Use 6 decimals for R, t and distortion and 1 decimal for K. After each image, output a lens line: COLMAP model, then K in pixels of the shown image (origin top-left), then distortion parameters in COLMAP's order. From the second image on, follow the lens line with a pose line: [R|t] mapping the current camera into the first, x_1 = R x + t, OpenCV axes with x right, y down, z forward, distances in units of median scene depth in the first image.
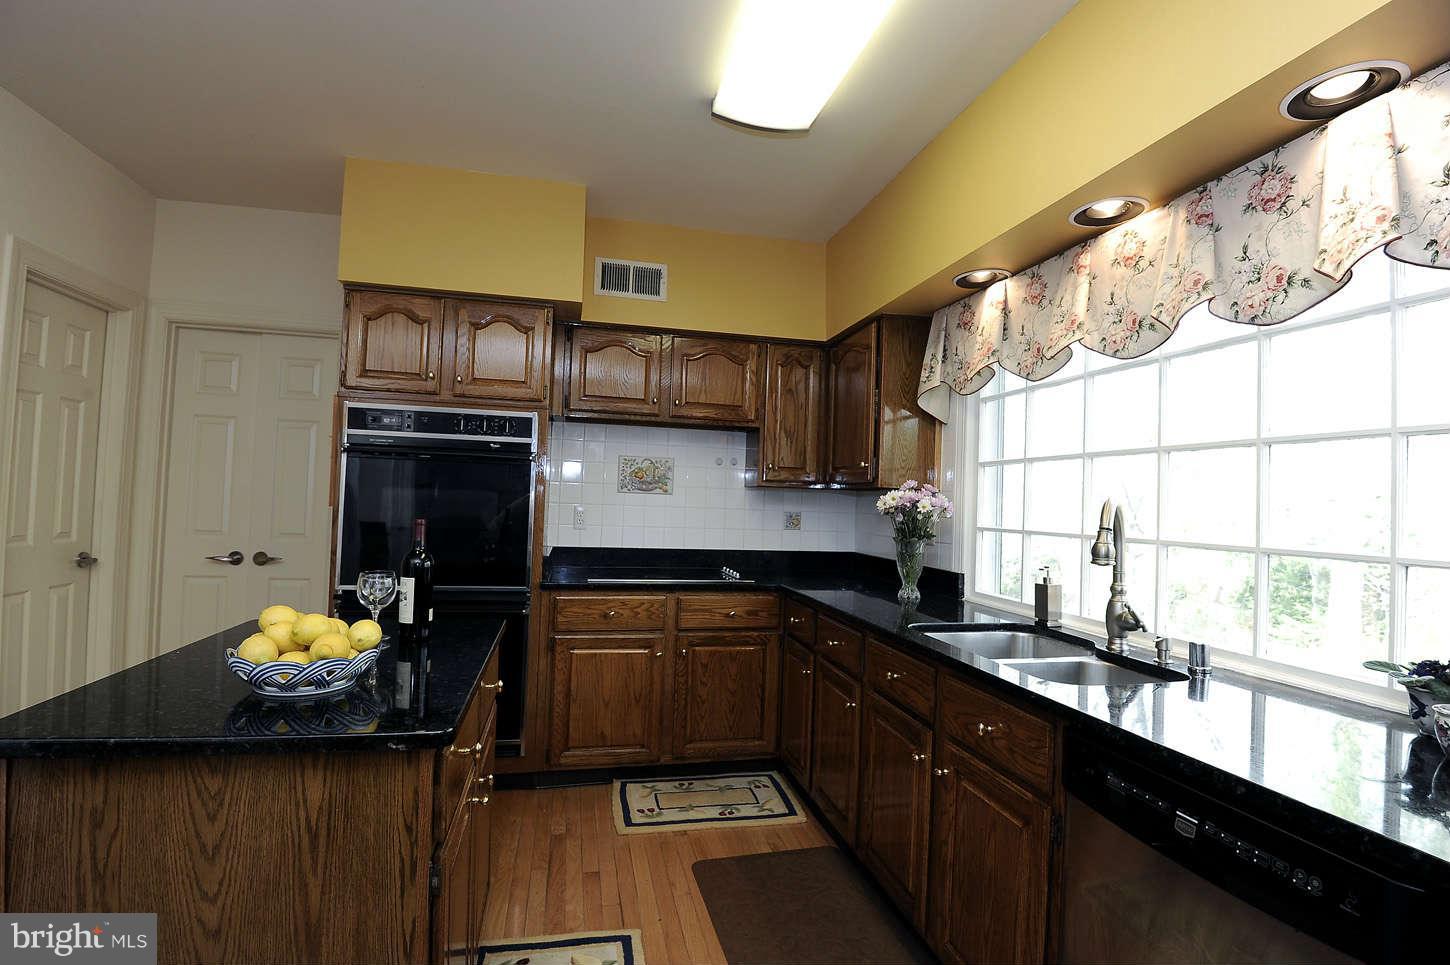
lens RADIAL K [[667.6, 0, 725.0], [0, 667.6, 482.5], [0, 0, 1]] dist [-0.018612, -0.009204]
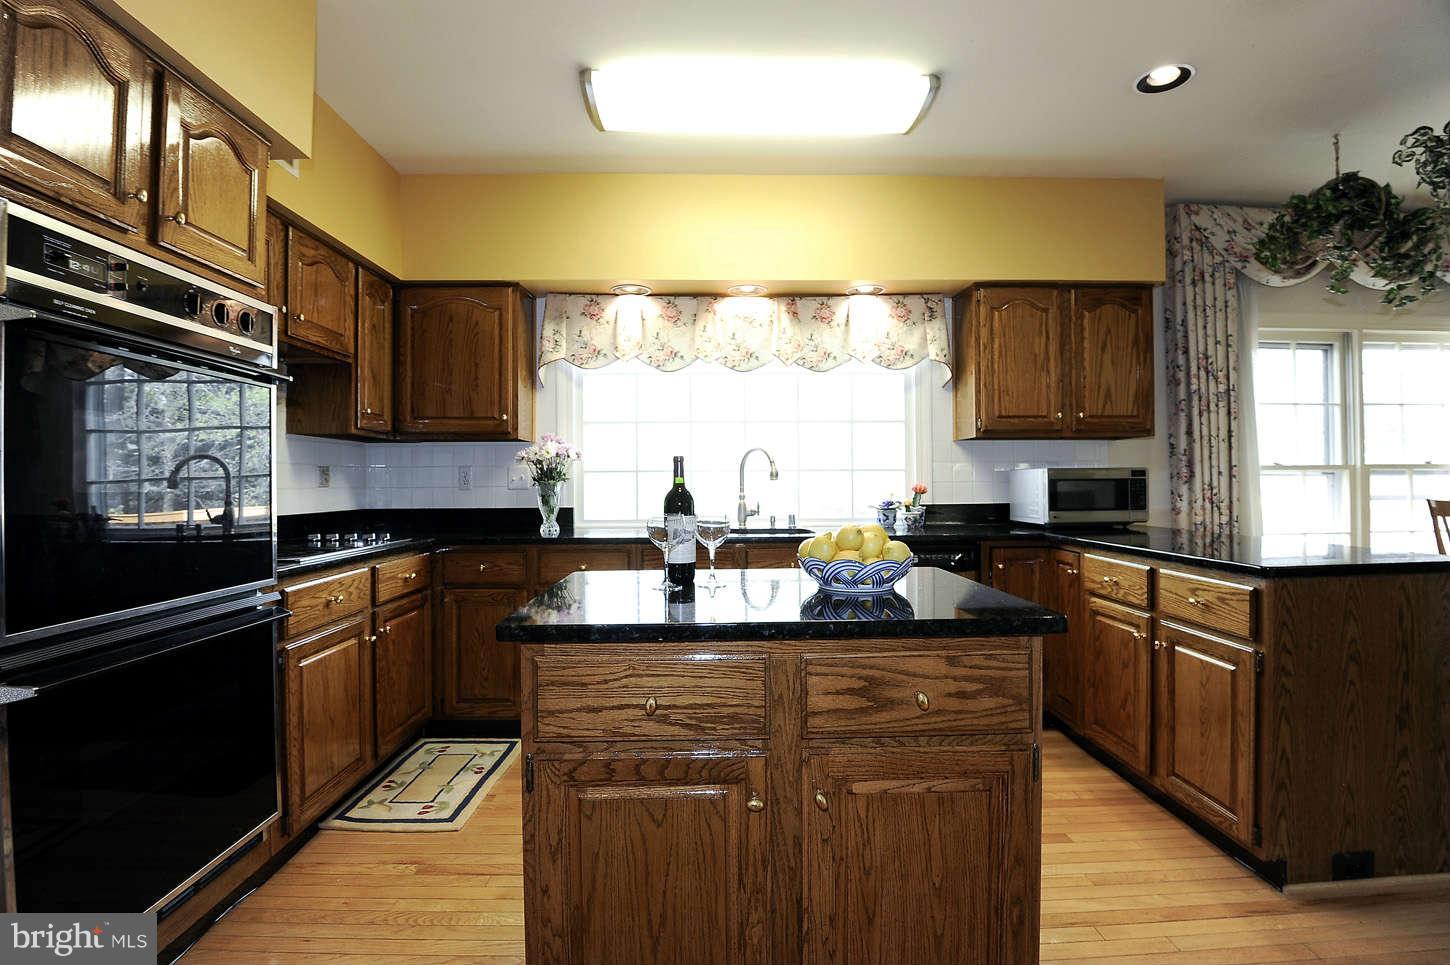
lens RADIAL K [[669.8, 0, 727.0], [0, 669.8, 486.5], [0, 0, 1]] dist [0.017785, -0.039406]
pose [[0.206181, -0.042289, 0.977600, -0.874885], [-0.013682, 0.998843, 0.046094, 0.033288], [-0.978418, -0.022879, 0.205364, 0.457520]]
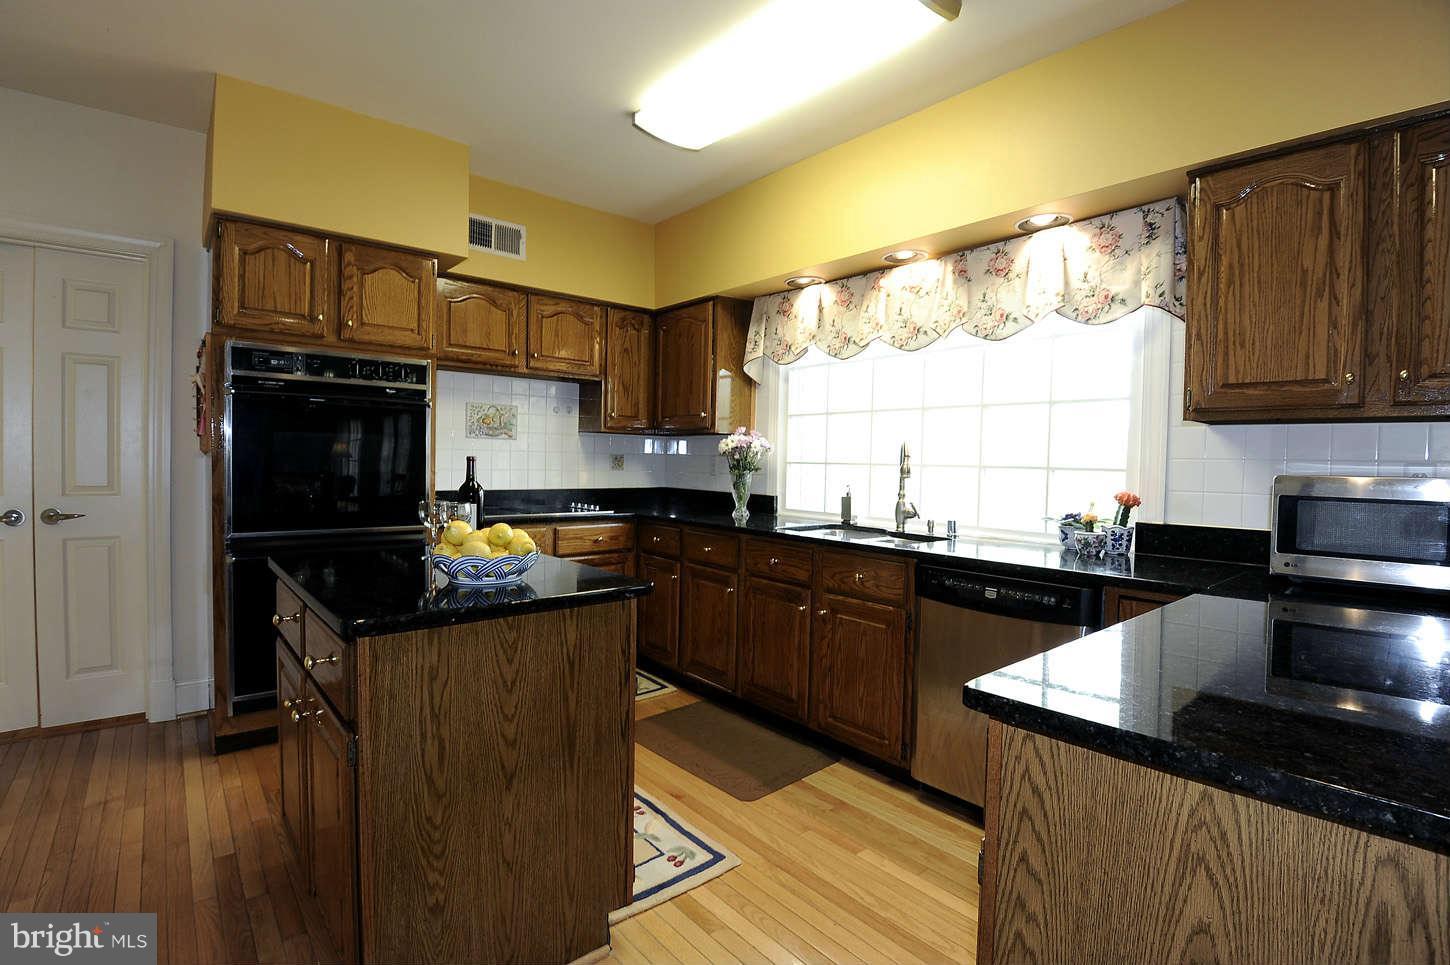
lens RADIAL K [[669.8, 0, 727.0], [0, 669.8, 486.5], [0, 0, 1]] dist [0.017785, -0.039406]
pose [[0.885560, -0.034728, 0.463225, -0.383809], [-0.002800, 0.996784, 0.080082, 0.007301], [-0.464517, -0.072214, 0.882615, -0.176019]]
